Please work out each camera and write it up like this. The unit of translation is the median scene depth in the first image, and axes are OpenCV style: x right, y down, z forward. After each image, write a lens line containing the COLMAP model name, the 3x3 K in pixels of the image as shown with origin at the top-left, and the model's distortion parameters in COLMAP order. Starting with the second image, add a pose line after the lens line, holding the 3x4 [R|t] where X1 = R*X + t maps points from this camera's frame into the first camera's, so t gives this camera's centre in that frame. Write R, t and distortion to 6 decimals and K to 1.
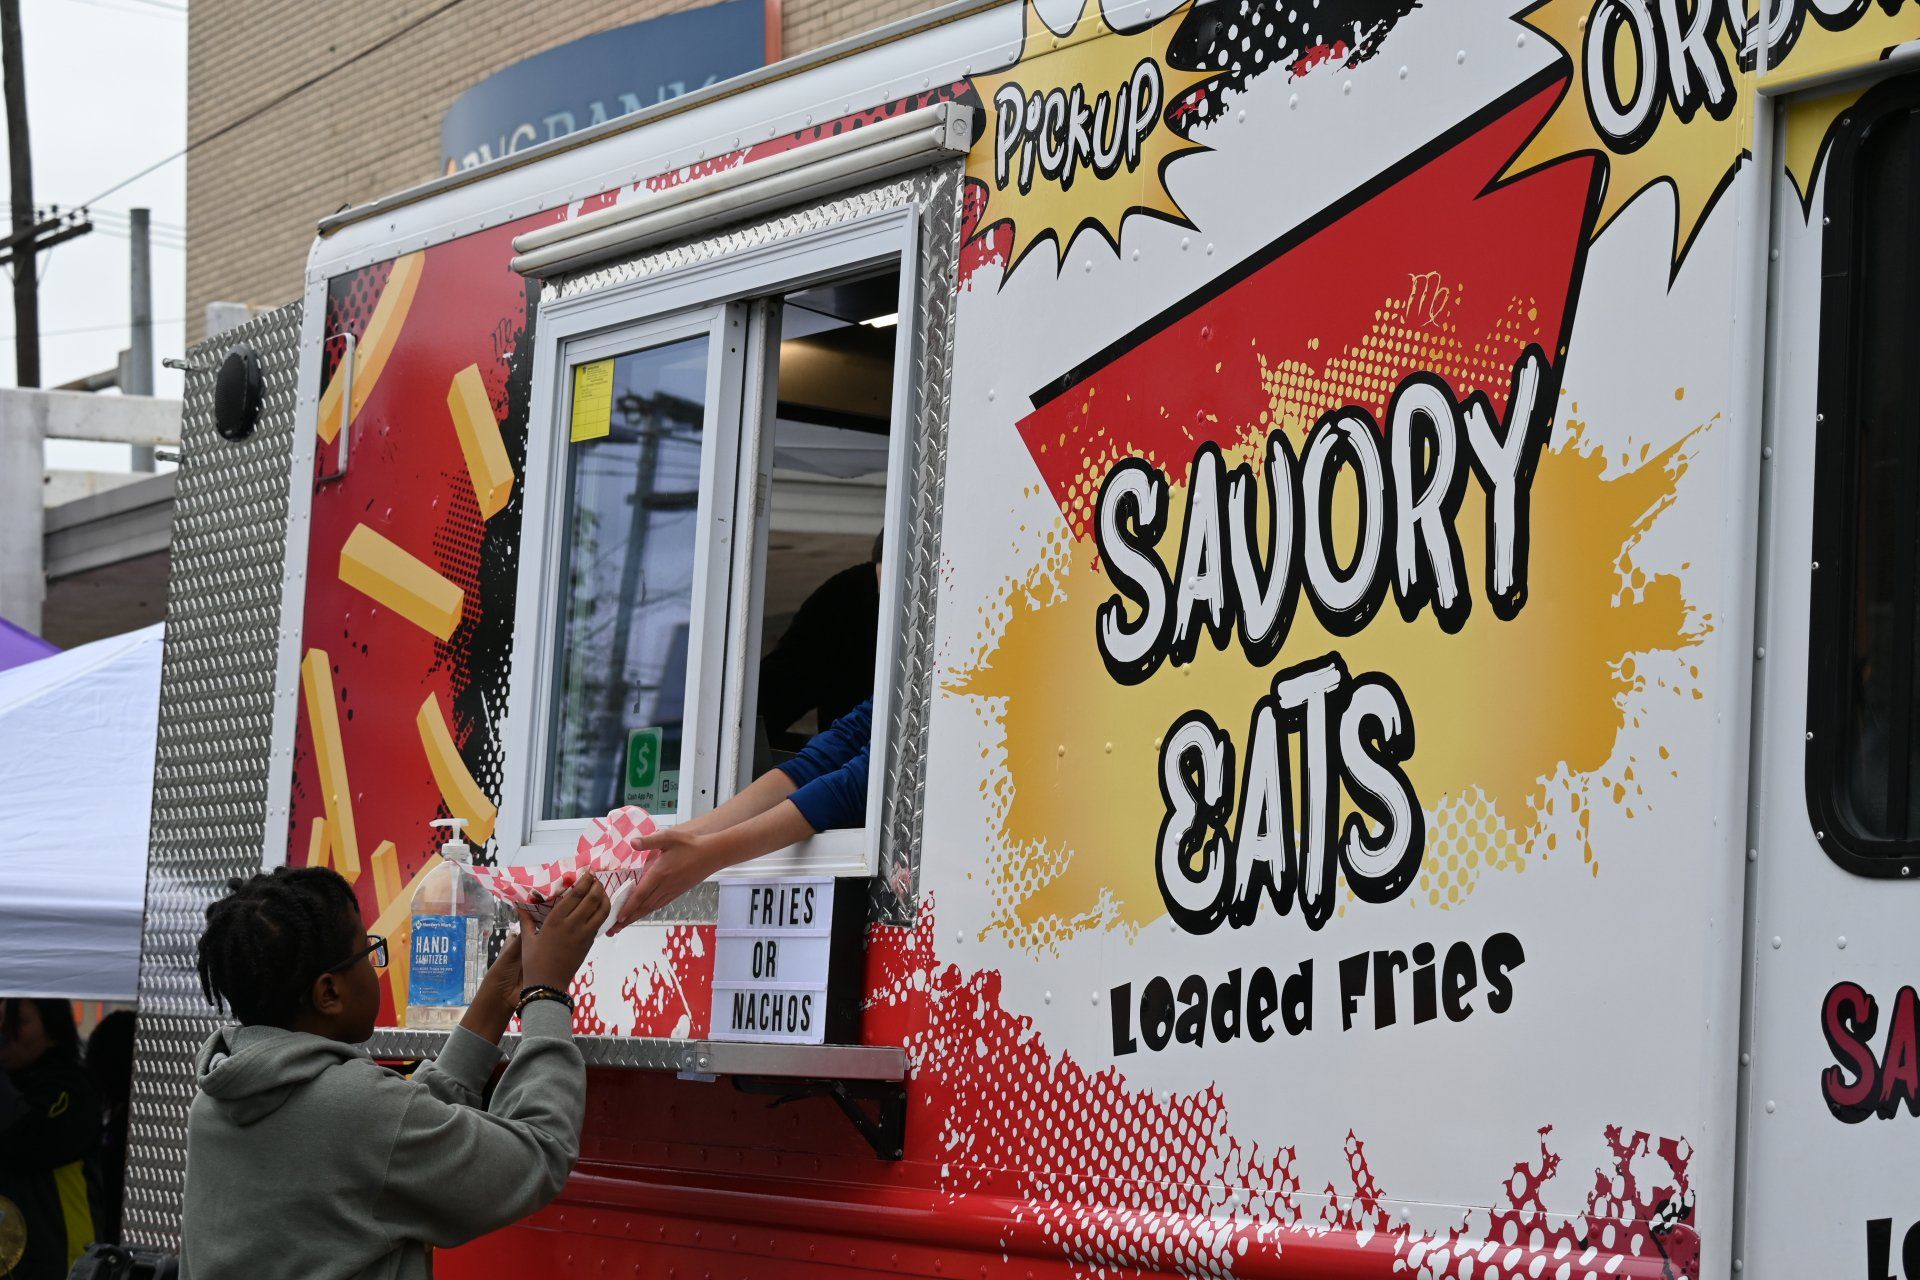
lens RADIAL K [[4211.1, 0, 960.0], [0, 4211.1, 640.0], [0, 0, 1]] dist [0.005955, -0.200991]
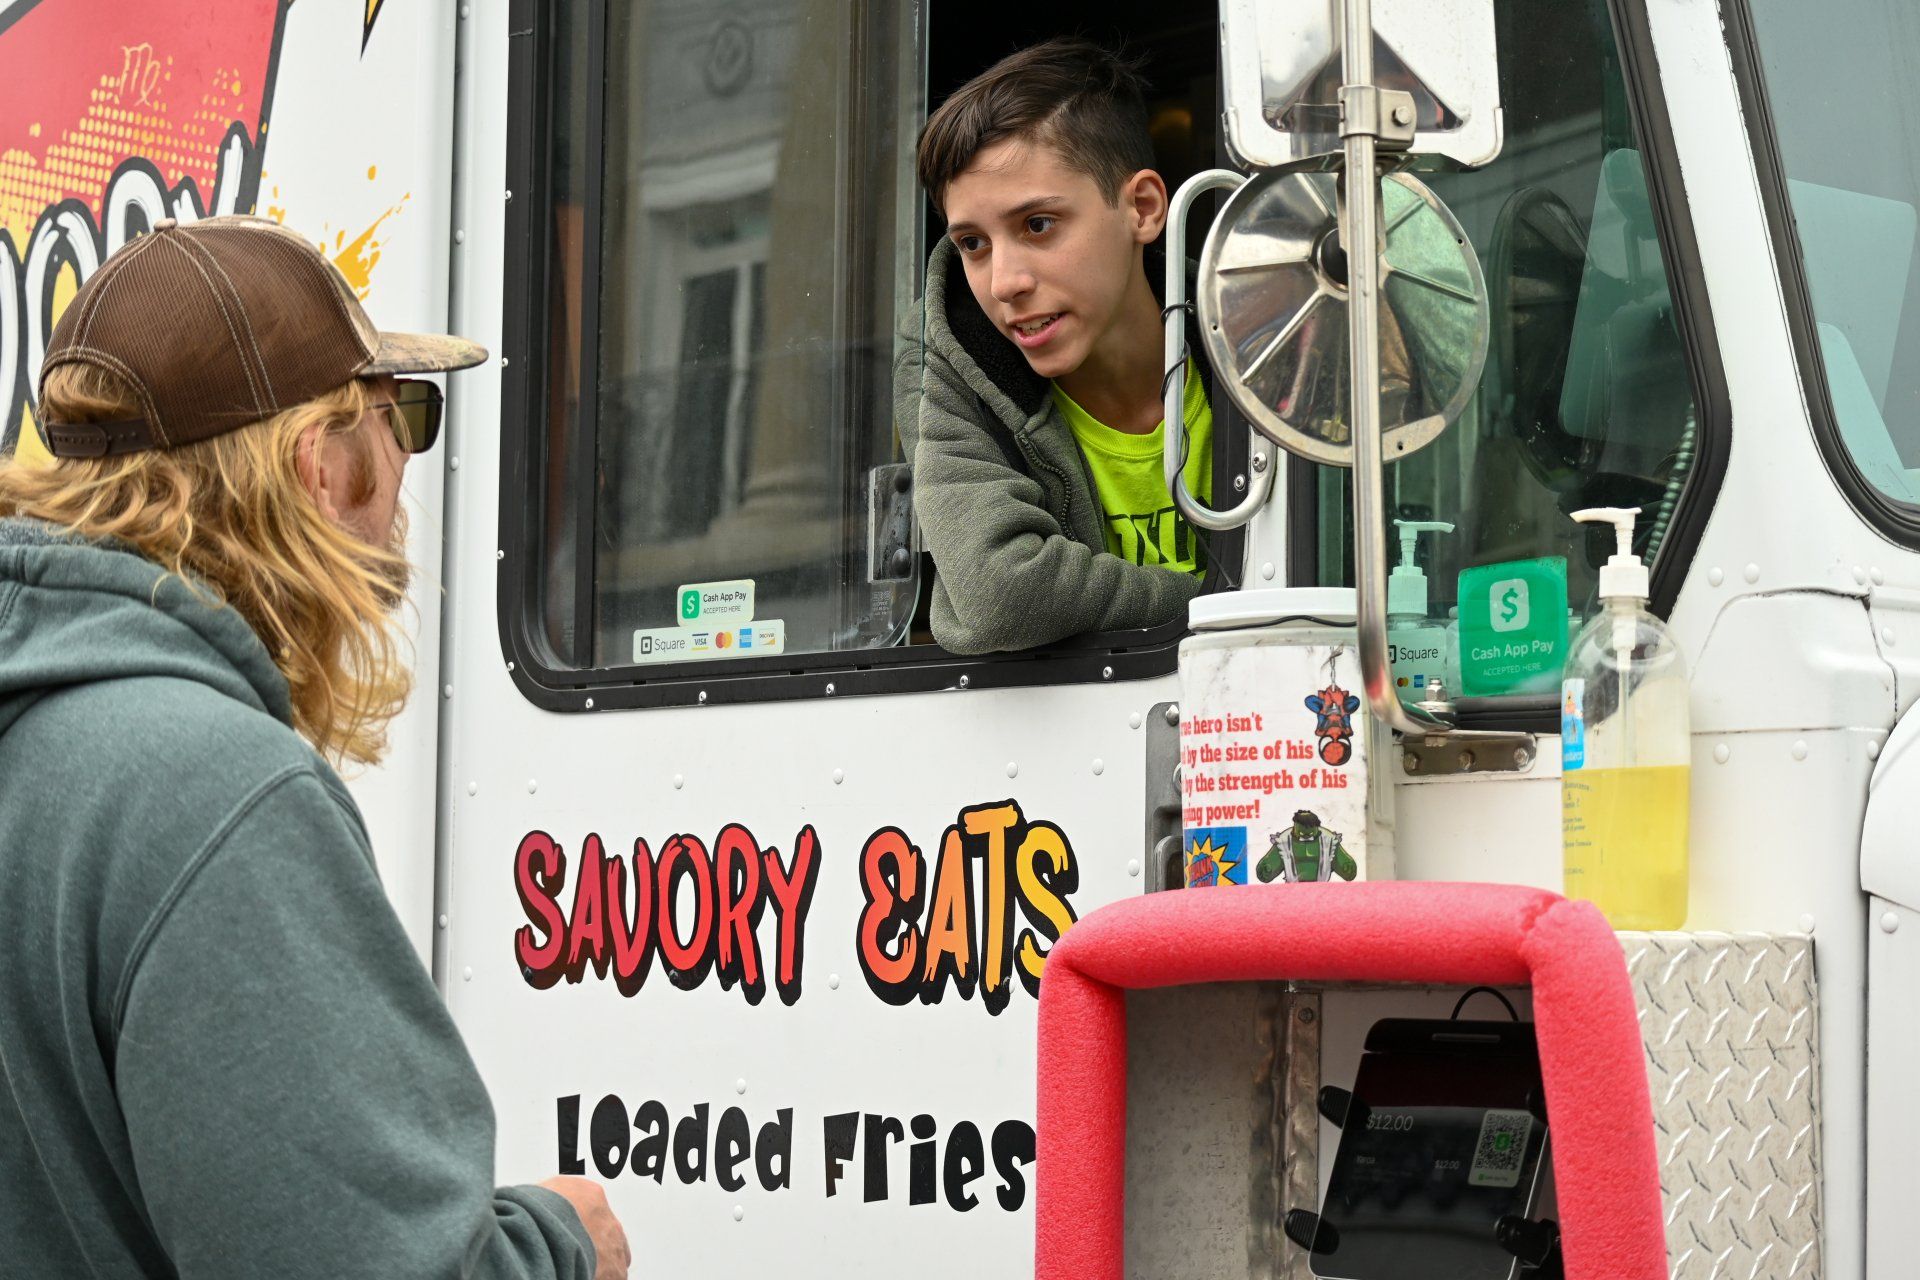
lens RADIAL K [[4211.1, 0, 960.0], [0, 4211.1, 640.0], [0, 0, 1]] dist [0.005955, -0.200991]
pose [[0.988256, -0.031868, 0.149447, 0.140556], [0.026413, 0.998915, 0.038348, 0.007920], [-0.150507, -0.033951, 0.988026, 0.093435]]
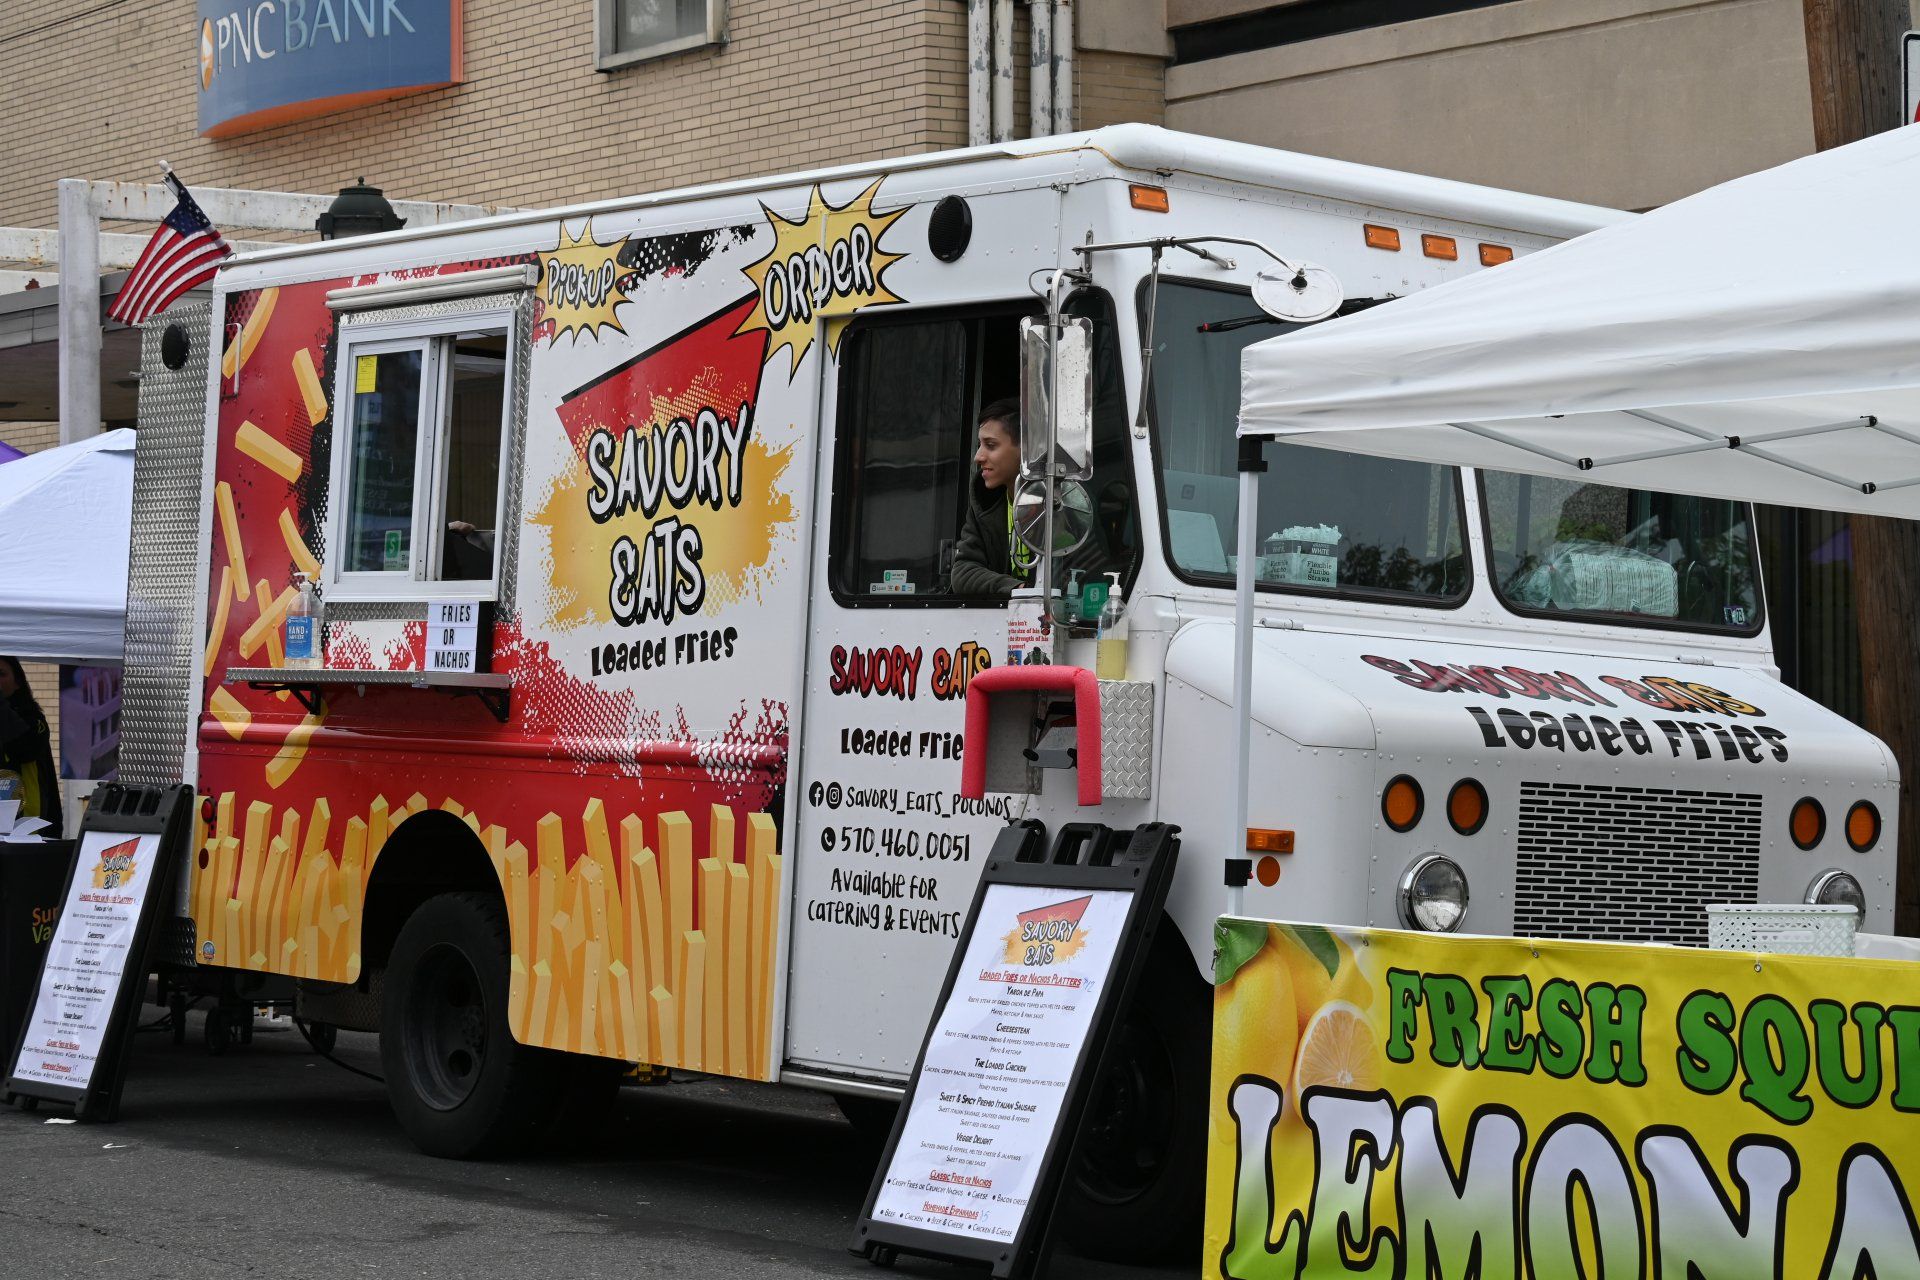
lens RADIAL K [[4211.1, 0, 960.0], [0, 4211.1, 640.0], [0, 0, 1]] dist [0.005955, -0.200991]
pose [[0.997333, -0.000574, 0.072982, 0.073459], [-0.005079, 0.996998, 0.077259, -0.116088], [-0.072807, -0.077424, 0.994336, -1.495374]]
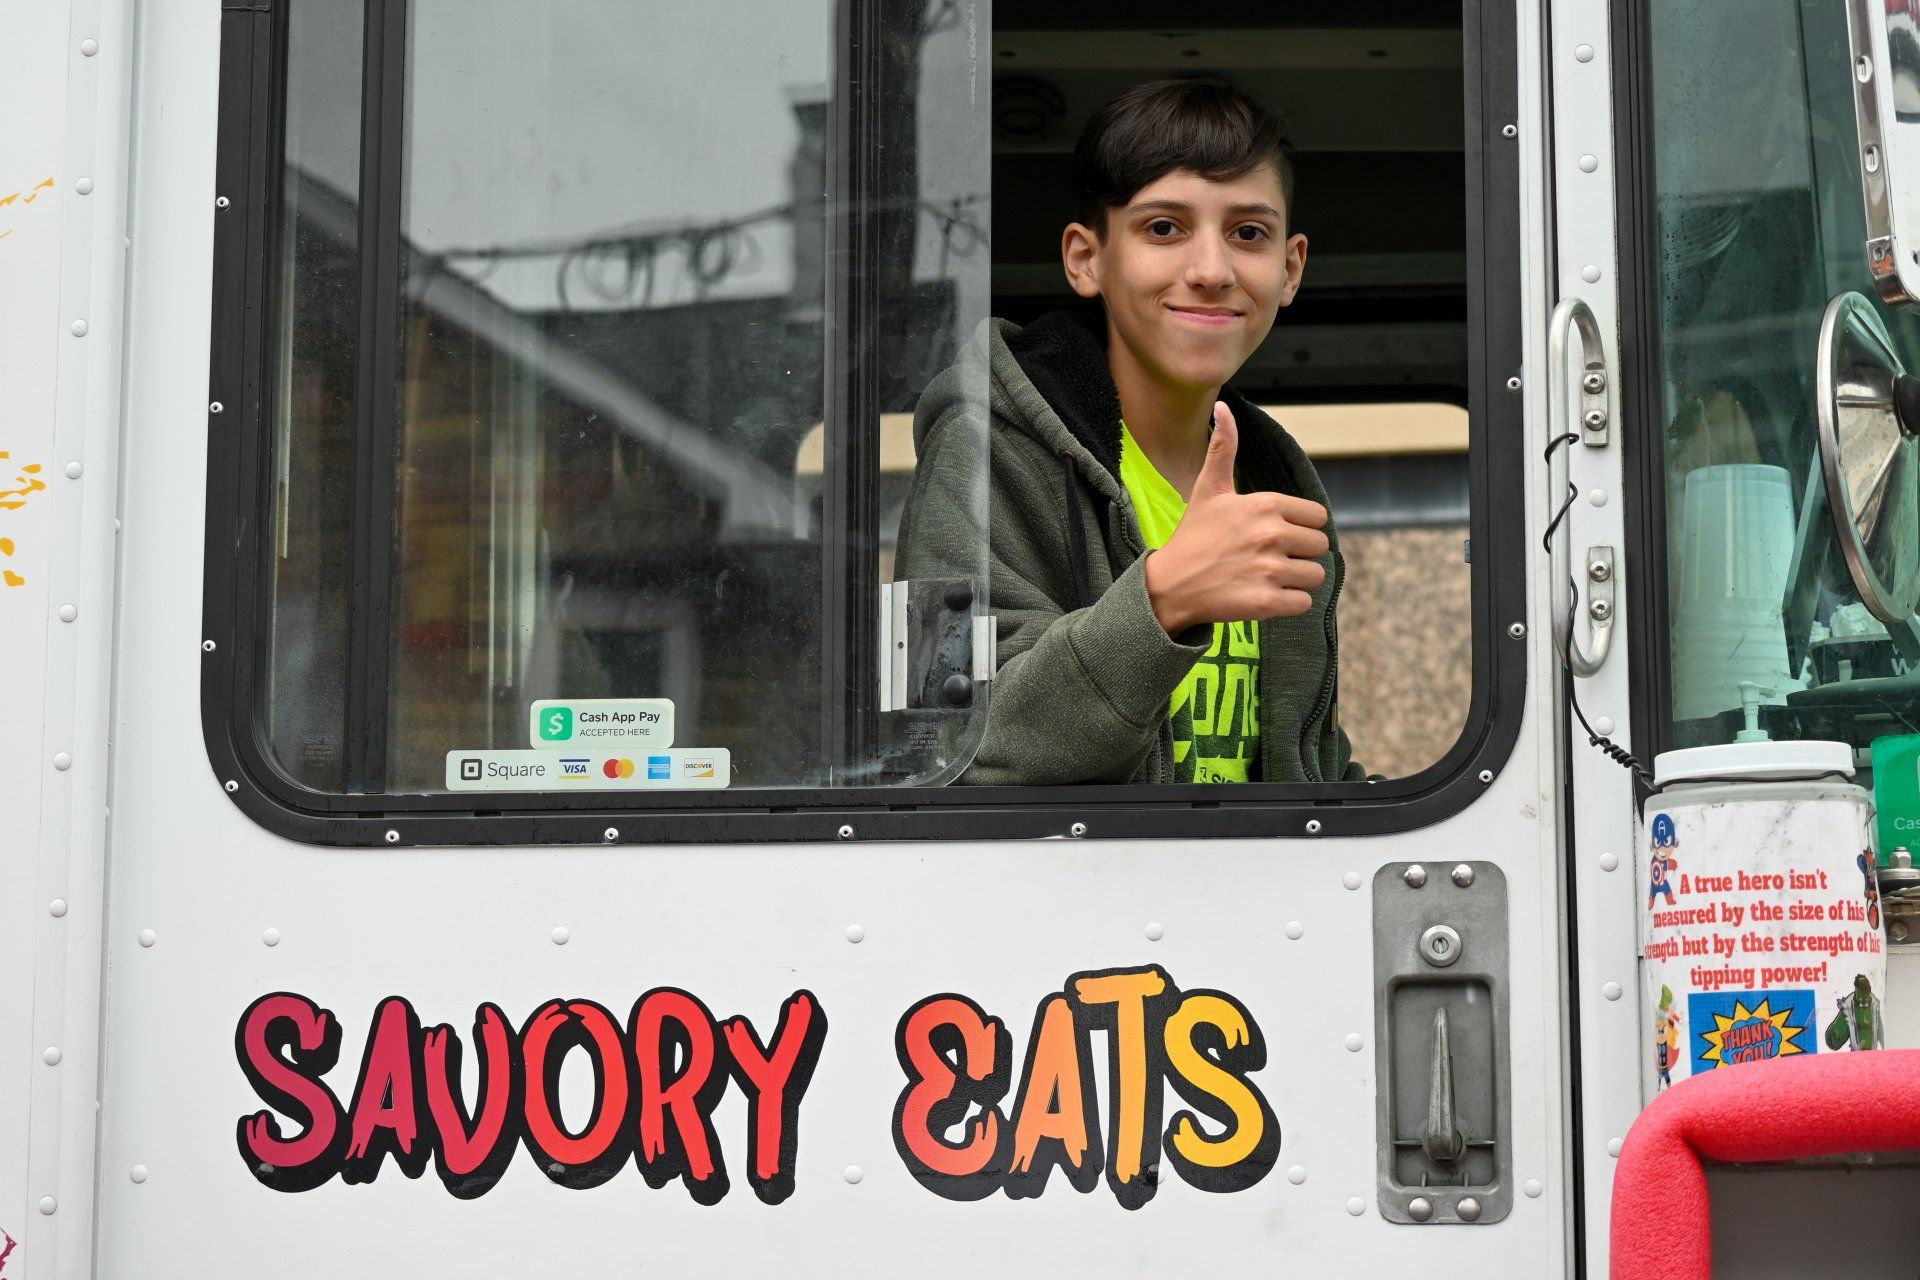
lens RADIAL K [[4211.1, 0, 960.0], [0, 4211.1, 640.0], [0, 0, 1]] dist [0.005955, -0.200991]
pose [[0.655305, 0.062322, 0.752789, -0.211944], [-0.047448, 0.998019, -0.041320, 0.038483], [-0.753872, -0.008641, 0.656964, 0.376277]]
